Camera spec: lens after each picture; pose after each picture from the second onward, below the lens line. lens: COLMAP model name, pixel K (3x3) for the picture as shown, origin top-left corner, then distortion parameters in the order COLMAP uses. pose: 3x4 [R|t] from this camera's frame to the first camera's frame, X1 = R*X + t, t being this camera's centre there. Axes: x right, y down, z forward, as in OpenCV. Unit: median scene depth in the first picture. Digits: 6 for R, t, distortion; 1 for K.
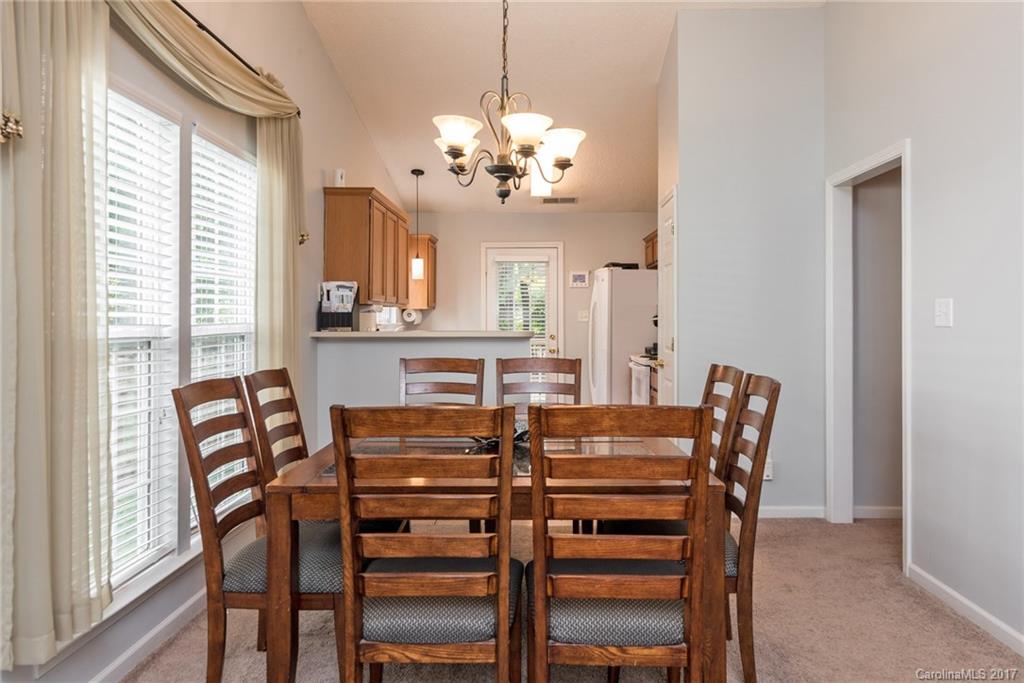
lens RADIAL K [[695.2, 0, 513.1], [0, 695.2, 331.8], [0, 0, 1]] dist [-0.011793, -0.001965]
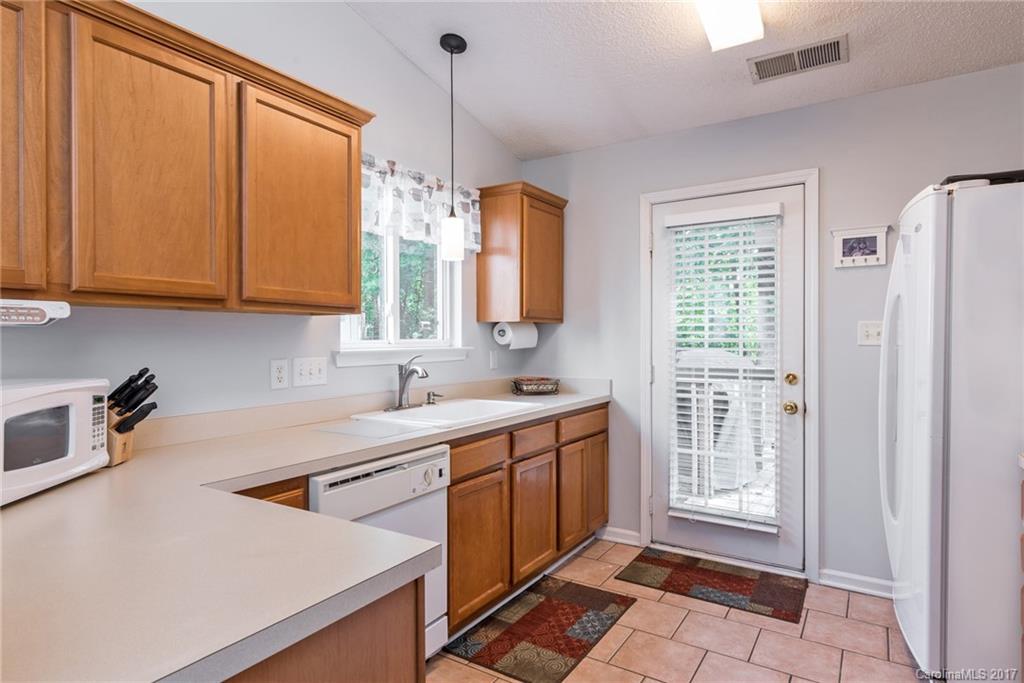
lens RADIAL K [[557.1, 0, 507.9], [0, 557.1, 340.5], [0, 0, 1]] dist [-0.000992, 0.001137]
pose [[0.862882, -0.002877, -0.505396, 0.089194], [-0.003136, 0.999934, -0.011047, -0.014205], [0.505395, 0.011117, 0.862817, 0.647556]]
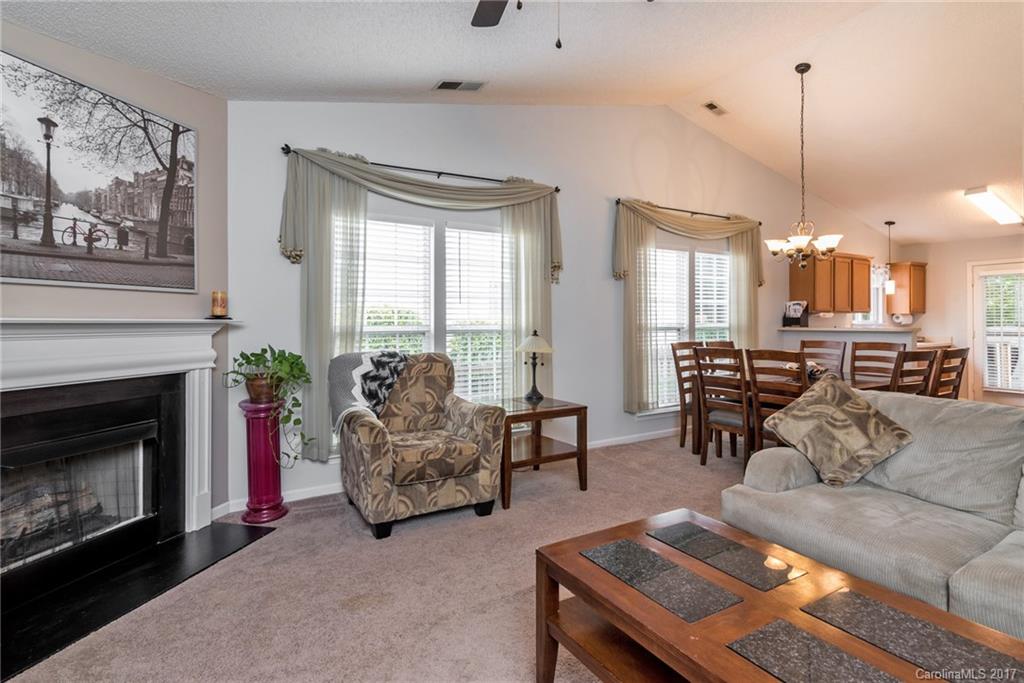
lens RADIAL K [[504.9, 0, 516.8], [0, 504.9, 314.7], [0, 0, 1]] dist [-0.004270, -0.000756]
pose [[0.546355, -0.012783, -0.837456, 0.312970], [-0.013447, 0.999621, -0.024031, 0.004979], [0.837446, 0.024391, 0.545976, -0.250088]]
